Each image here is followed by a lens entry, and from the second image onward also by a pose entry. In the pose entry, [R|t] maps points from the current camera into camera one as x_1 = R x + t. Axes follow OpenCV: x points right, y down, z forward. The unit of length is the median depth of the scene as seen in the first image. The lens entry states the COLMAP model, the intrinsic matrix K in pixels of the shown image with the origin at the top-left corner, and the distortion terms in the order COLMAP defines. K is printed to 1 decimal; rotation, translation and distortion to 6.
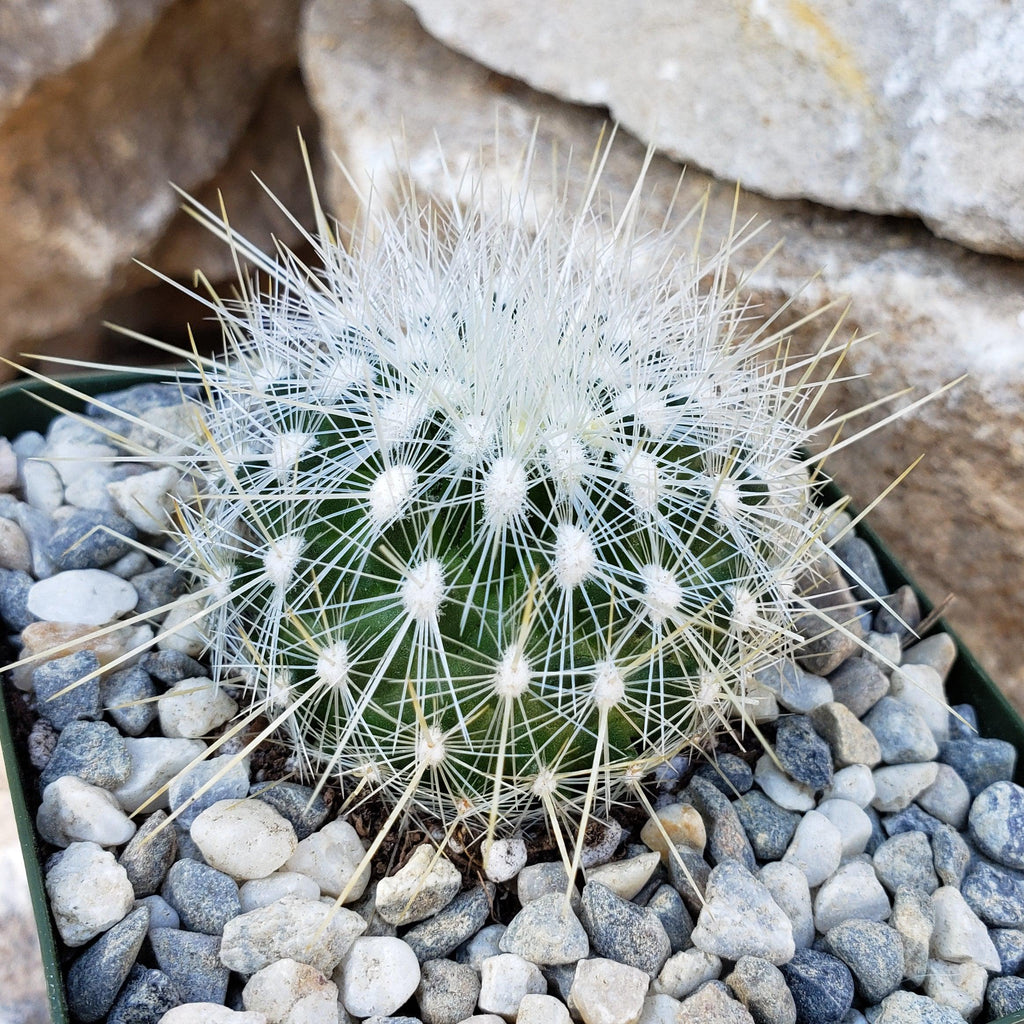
lens RADIAL K [[1441.2, 0, 517.0], [0, 1441.2, 445.1], [0, 0, 1]] dist [0.040869, -0.373020]
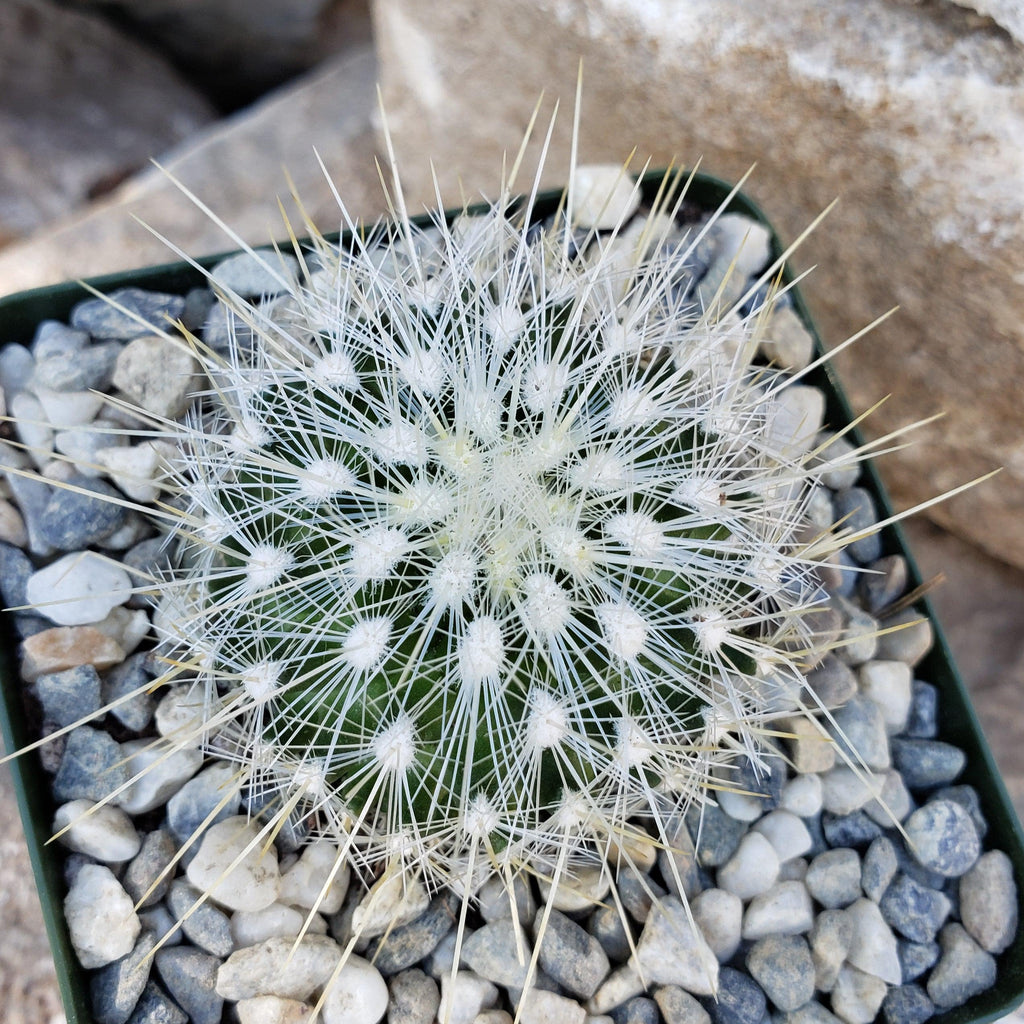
lens RADIAL K [[1308.9, 0, 428.8], [0, 1308.9, 507.8], [0, 0, 1]] dist [0.012318, -0.245777]
pose [[0.995485, 0.068324, -0.065888, 0.007293], [-0.026273, 0.865379, 0.500429, -0.462181], [0.091210, -0.496438, 0.863267, 0.264430]]
